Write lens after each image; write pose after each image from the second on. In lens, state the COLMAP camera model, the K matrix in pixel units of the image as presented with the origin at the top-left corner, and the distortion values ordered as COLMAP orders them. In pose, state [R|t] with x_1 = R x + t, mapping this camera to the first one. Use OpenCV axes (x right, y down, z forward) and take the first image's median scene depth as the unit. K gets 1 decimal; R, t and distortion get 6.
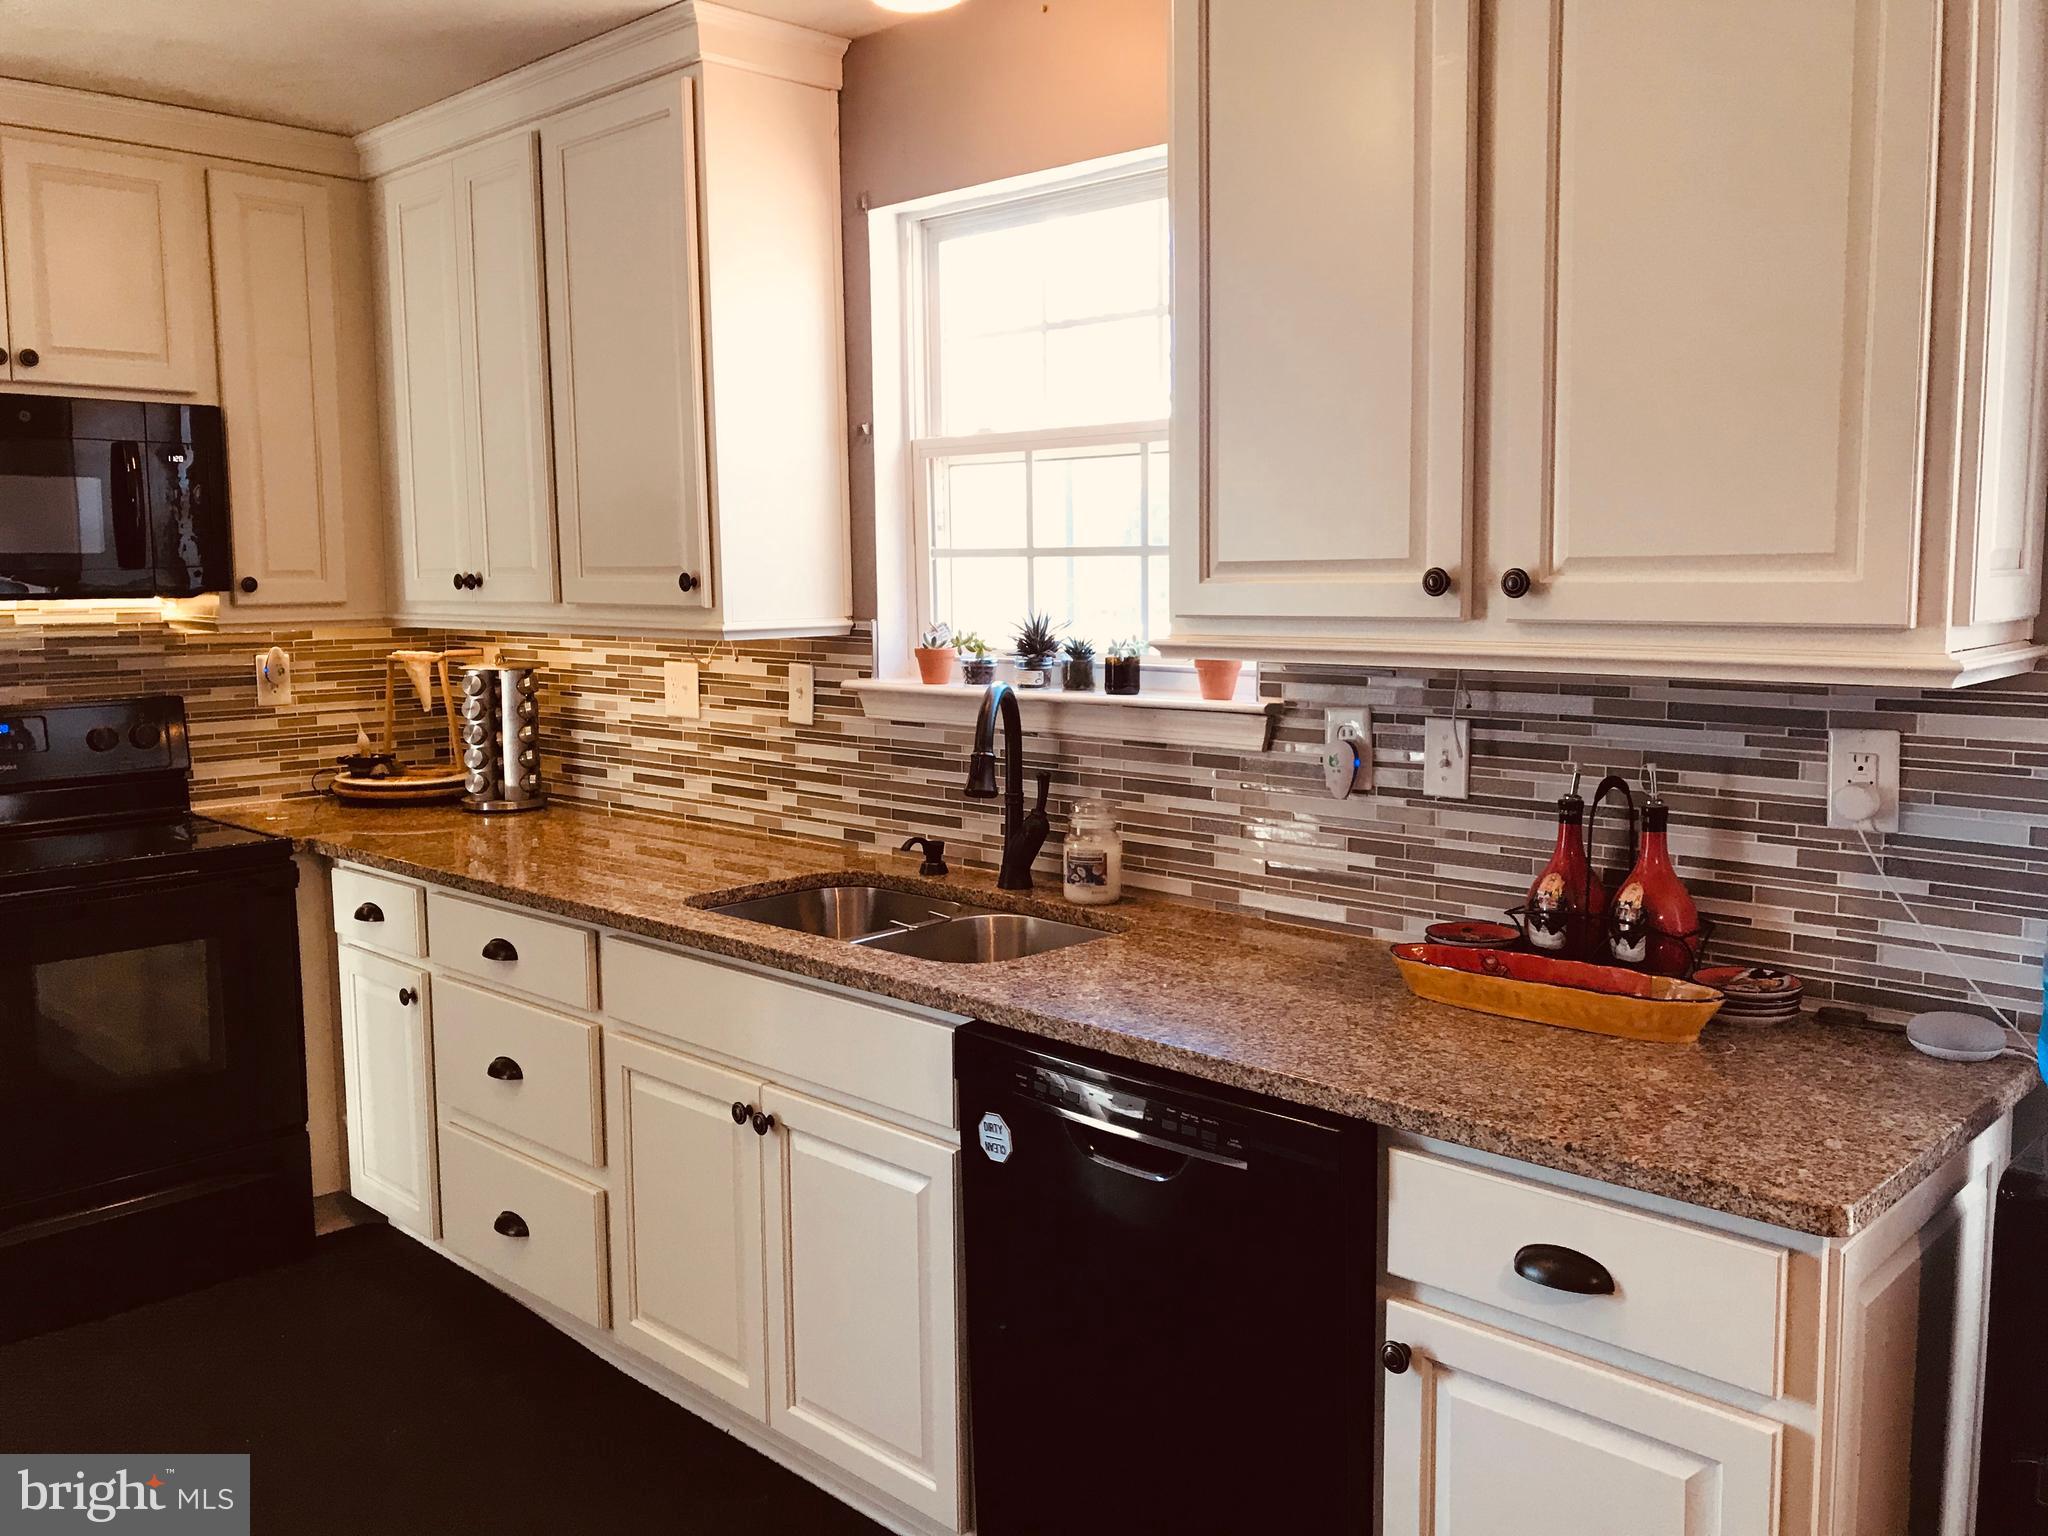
lens RADIAL K [[1685.5, 0, 1032.7], [0, 1685.5, 752.1], [0, 0, 1]] dist [0.027395, -0.046828]
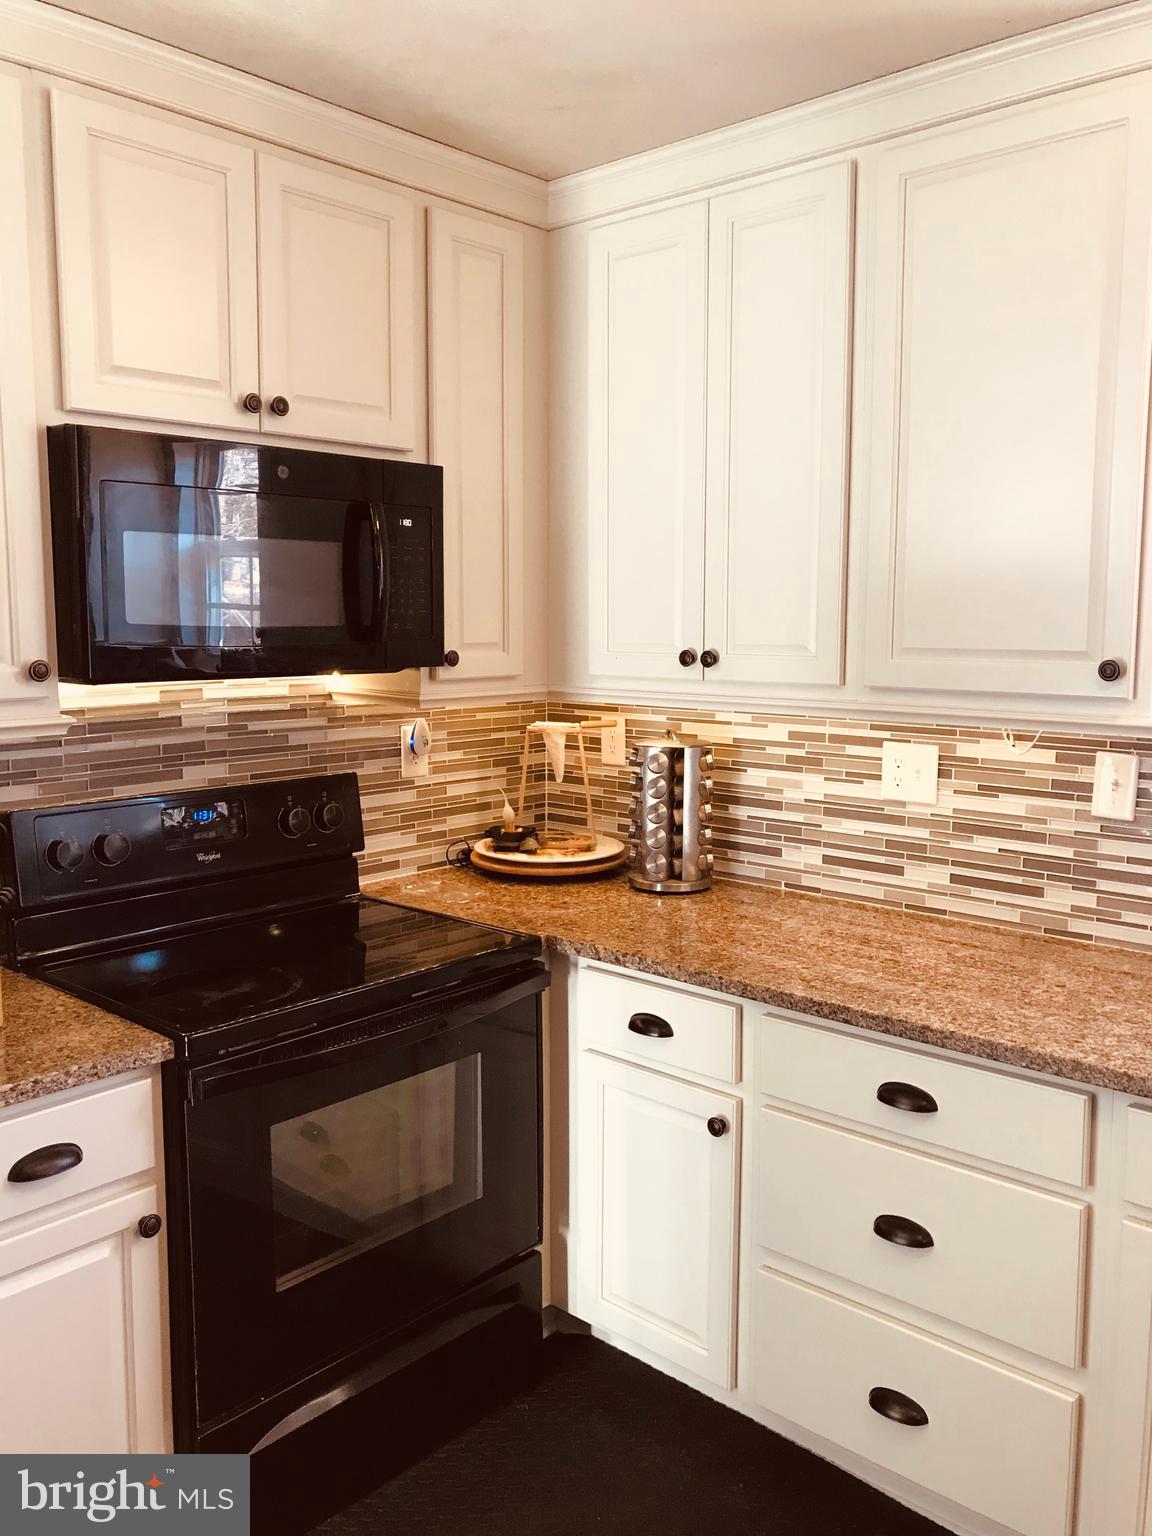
lens RADIAL K [[1264.1, 0, 585.4], [0, 1264.1, 766.3], [0, 0, 1]] dist [0.027395, -0.046828]
pose [[0.999609, 0.005610, 0.027384, -0.410041], [-0.005989, 0.999887, 0.013773, -0.049207], [-0.027304, -0.013932, 0.999530, 0.297238]]
